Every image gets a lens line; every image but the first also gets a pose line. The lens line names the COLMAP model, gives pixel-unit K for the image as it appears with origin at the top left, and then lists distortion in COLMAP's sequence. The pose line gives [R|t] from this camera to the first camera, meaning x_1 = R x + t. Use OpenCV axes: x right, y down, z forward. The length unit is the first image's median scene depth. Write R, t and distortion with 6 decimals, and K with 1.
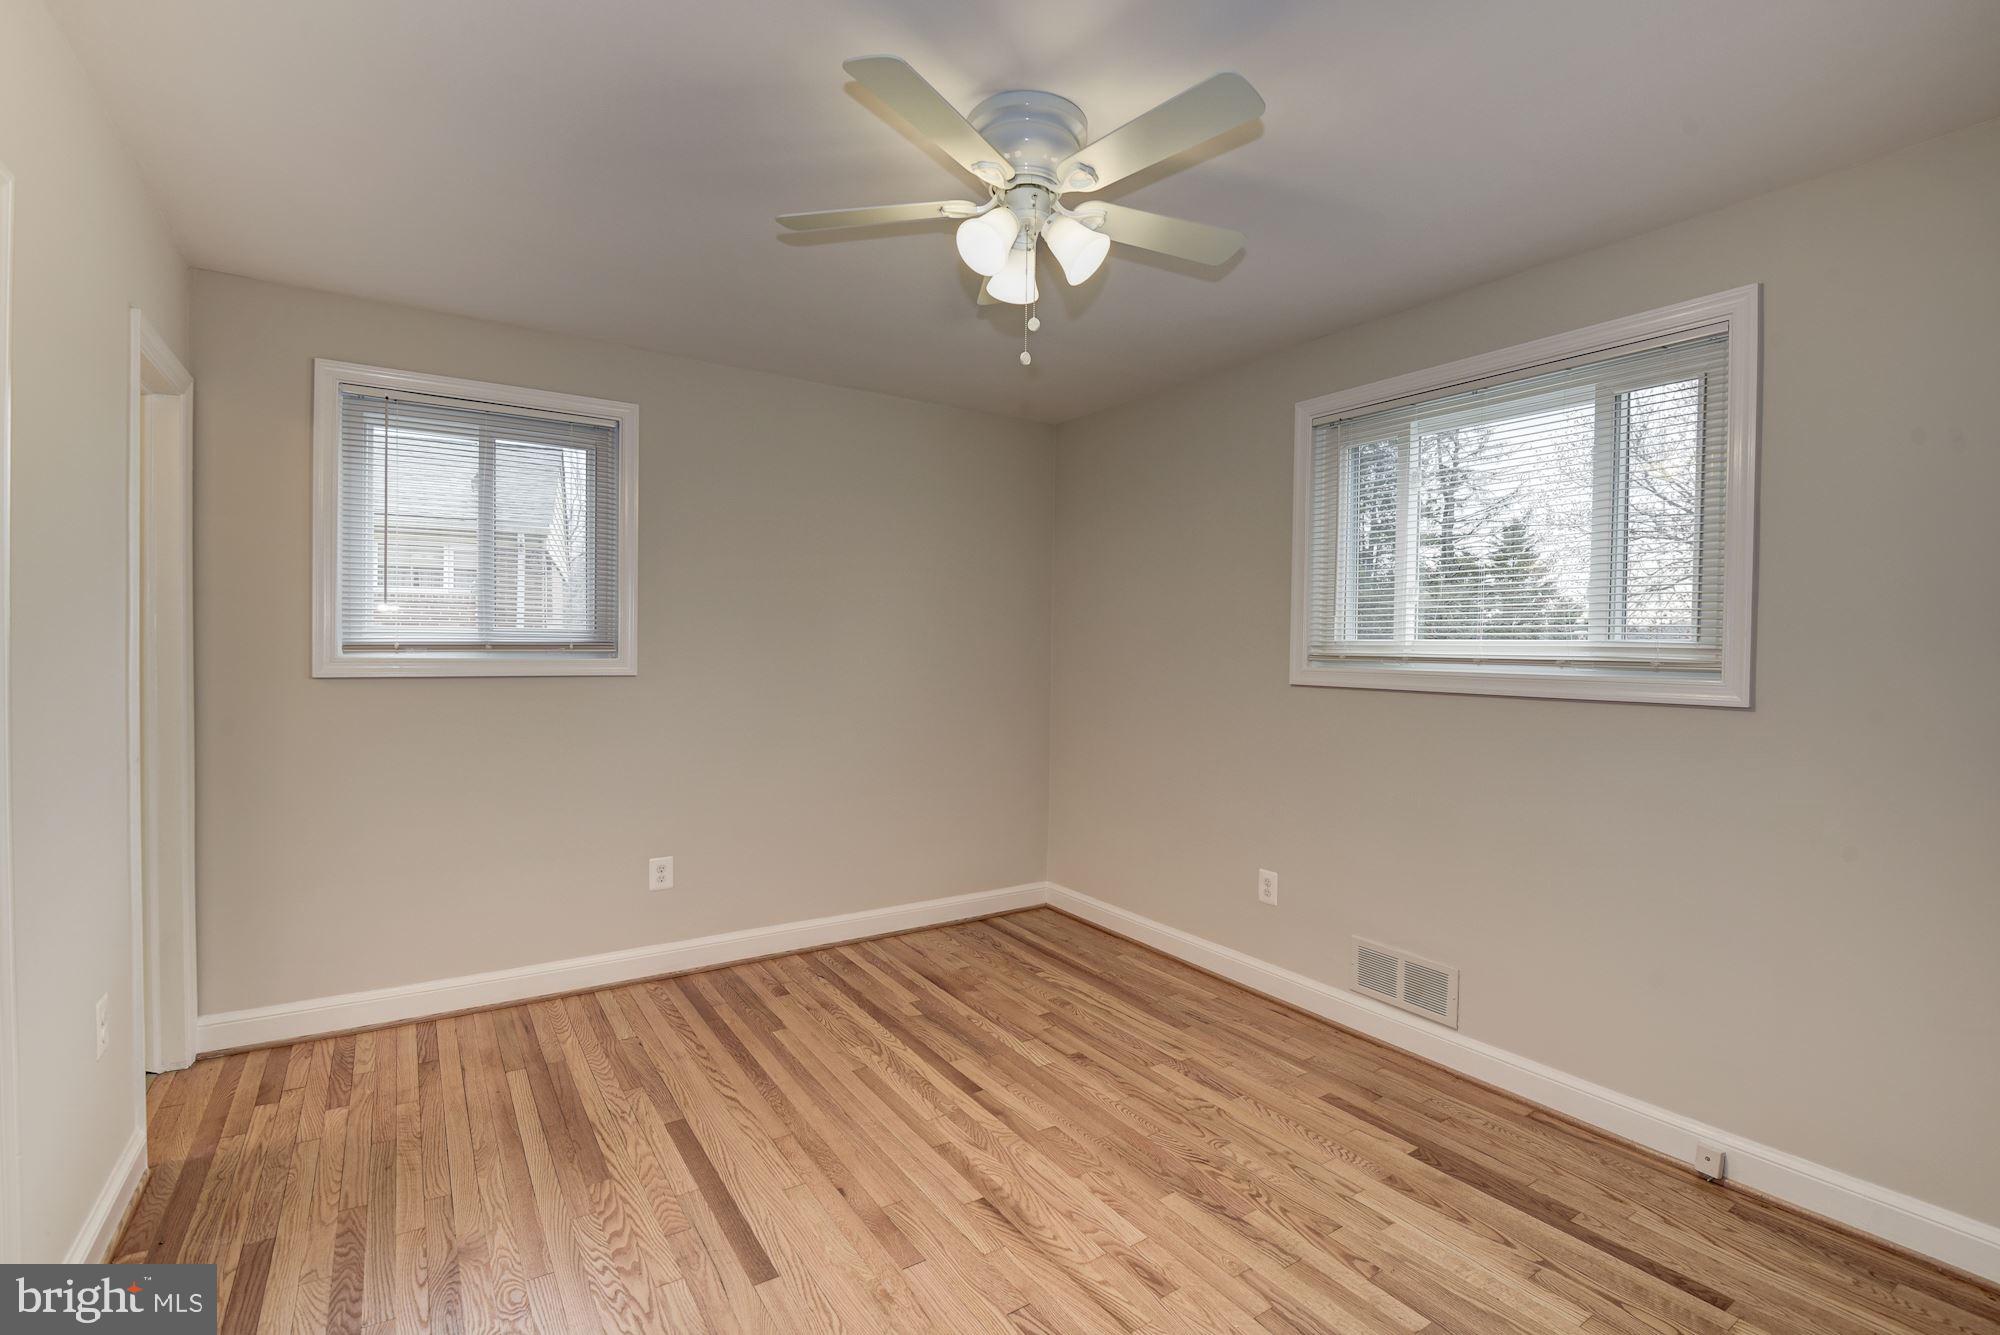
lens RADIAL K [[950.7, 0, 1000.0], [0, 950.7, 667.5], [0, 0, 1]] dist [0.032873, -0.028265]
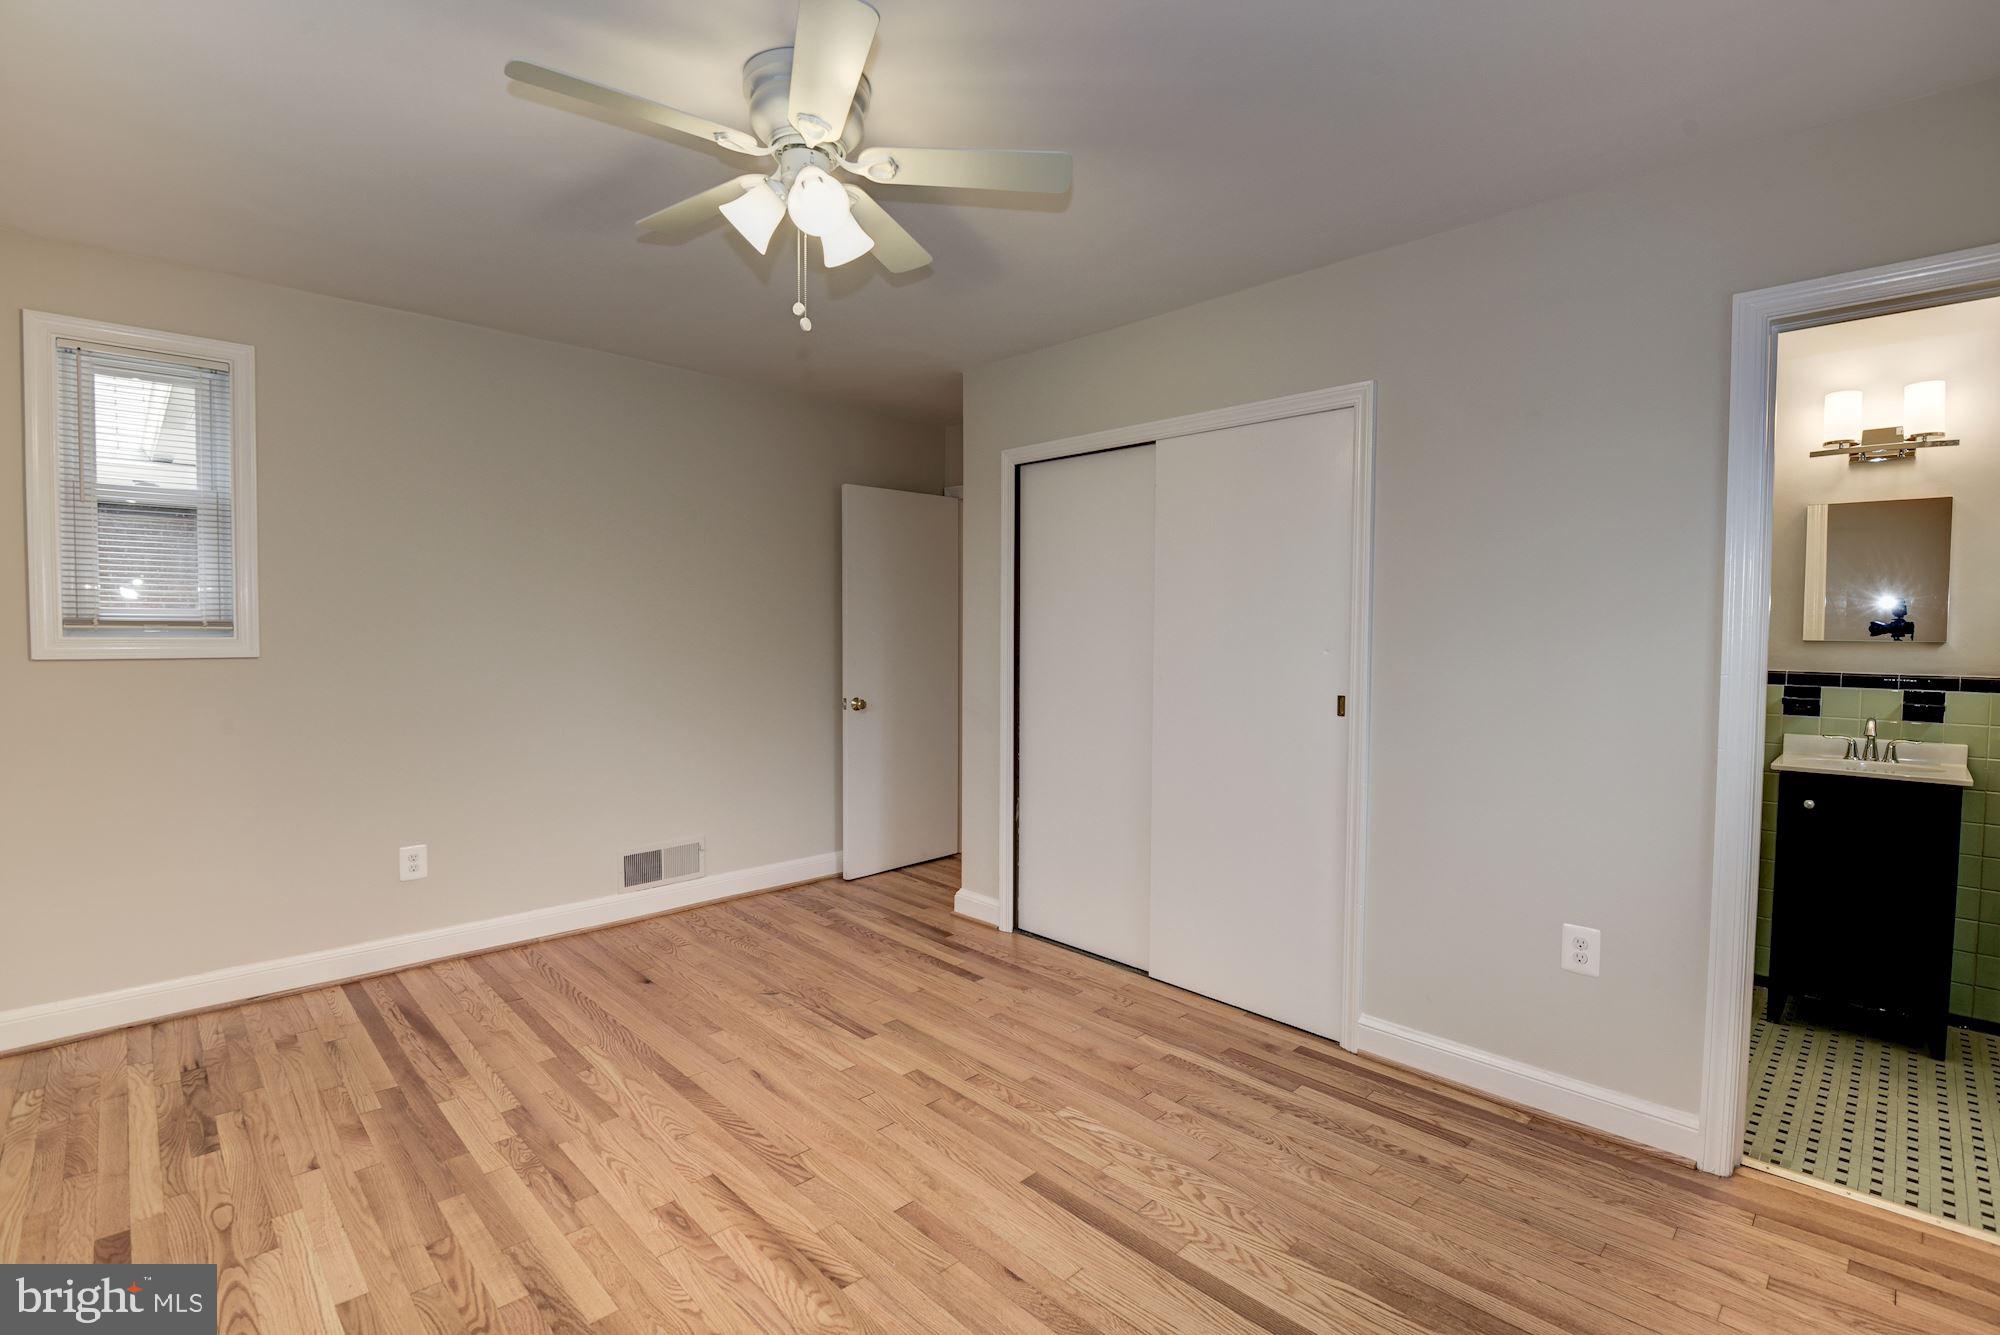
lens RADIAL K [[870.1, 0, 1000.0], [0, 870.1, 667.5], [0, 0, 1]] dist [-0.022783, -0.000577]
pose [[-0.980384, -0.012789, -0.196683, 0.000738], [-0.025319, 0.997797, 0.061321, -0.020421], [0.195466, 0.065098, -0.978548, 1.273370]]
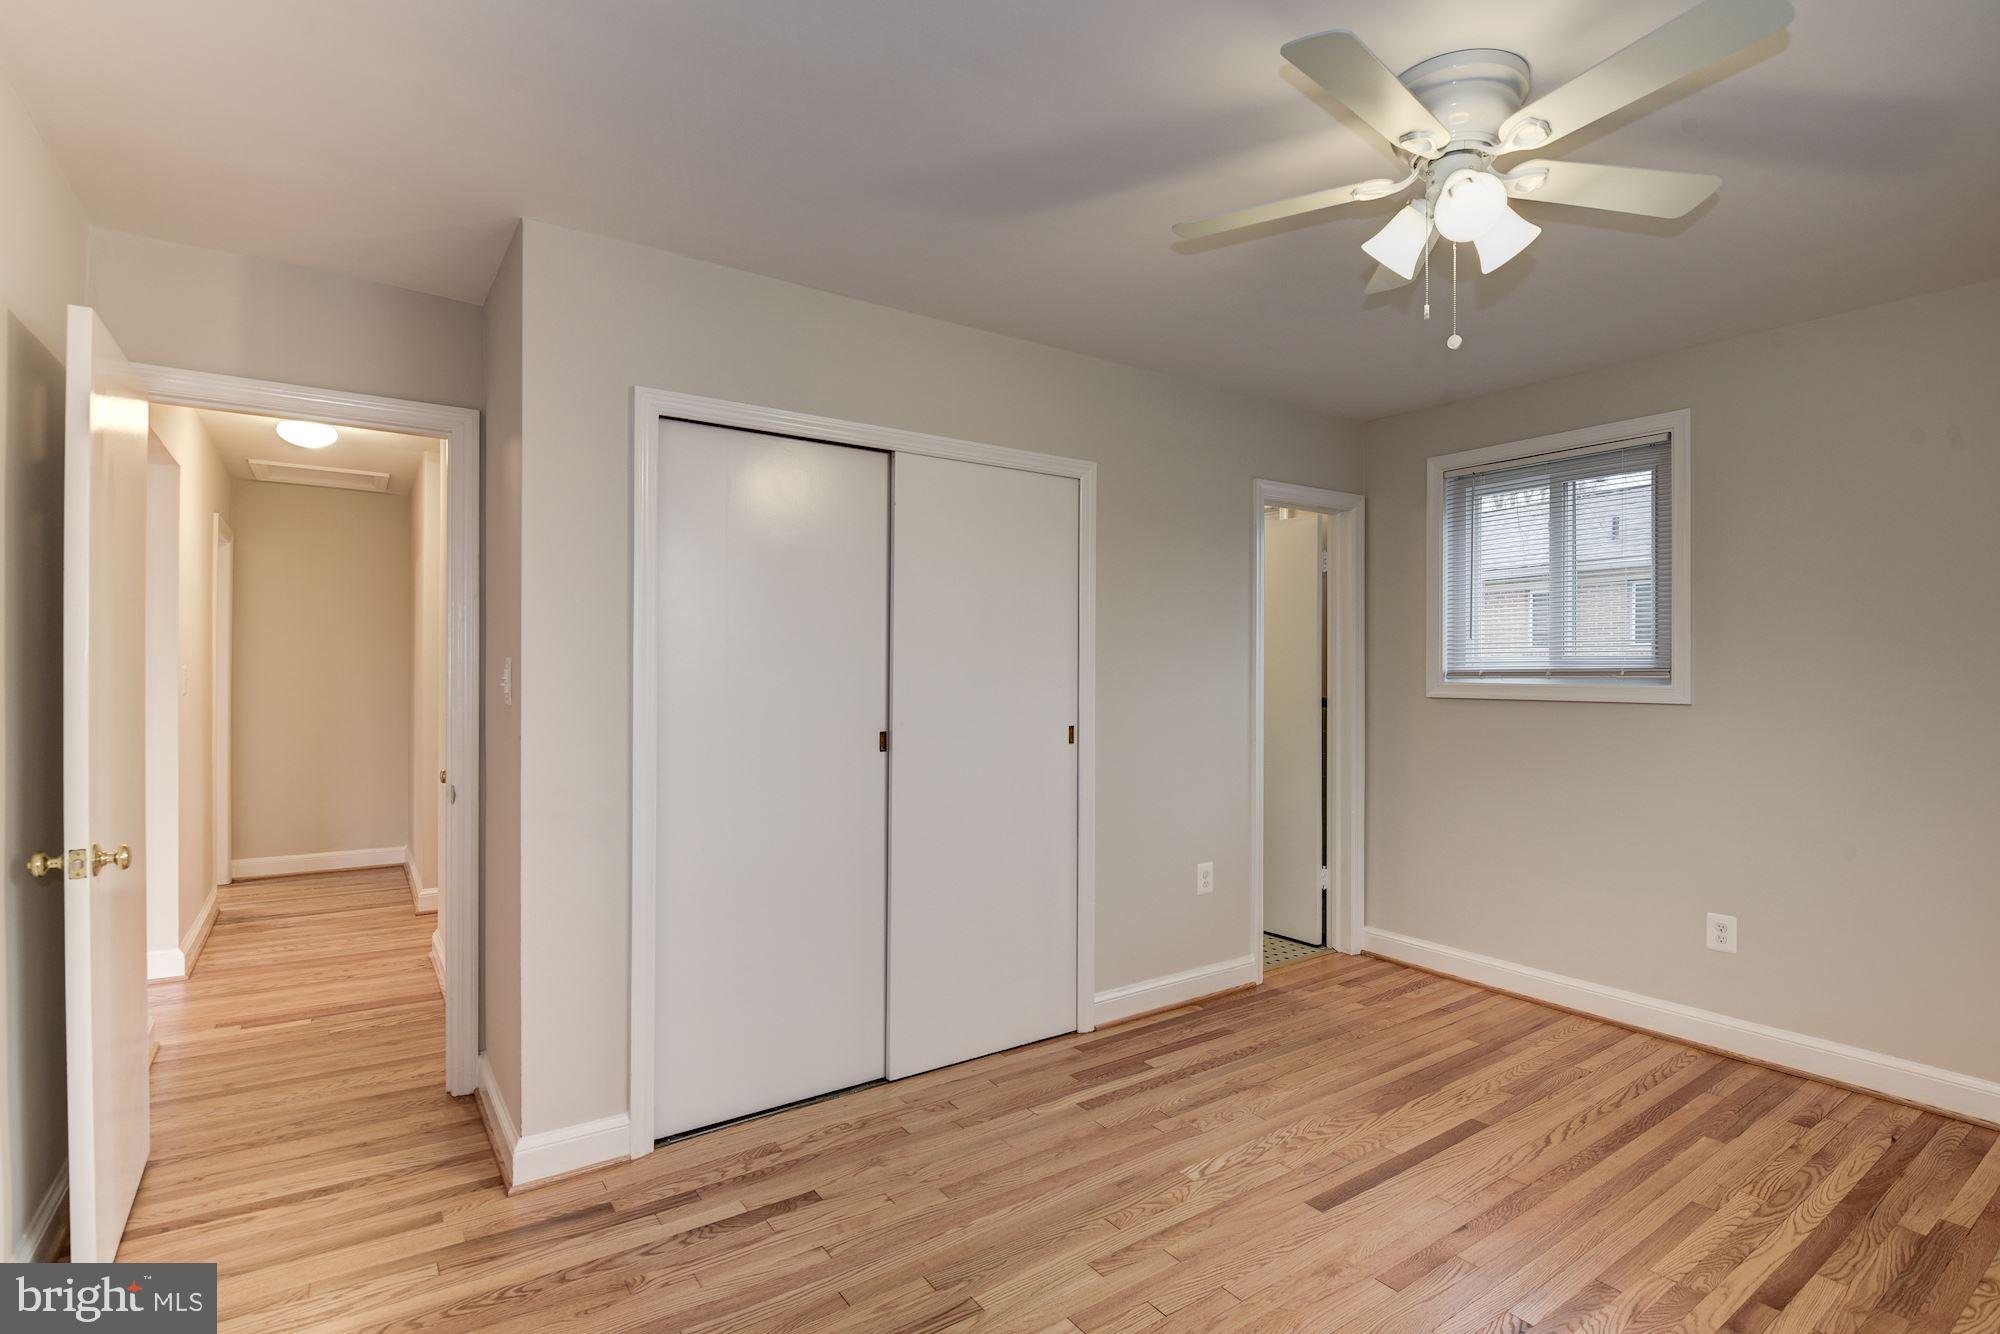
lens RADIAL K [[962.8, 0, 989.1], [0, 962.8, 666.0], [0, 0, 1]] dist [0.002746, -0.000399]
pose [[0.015179, -0.014980, -0.999773, 0.609136], [-0.025226, 0.999564, -0.015360, 0.003202], [0.999567, 0.025453, 0.014795, 0.369028]]
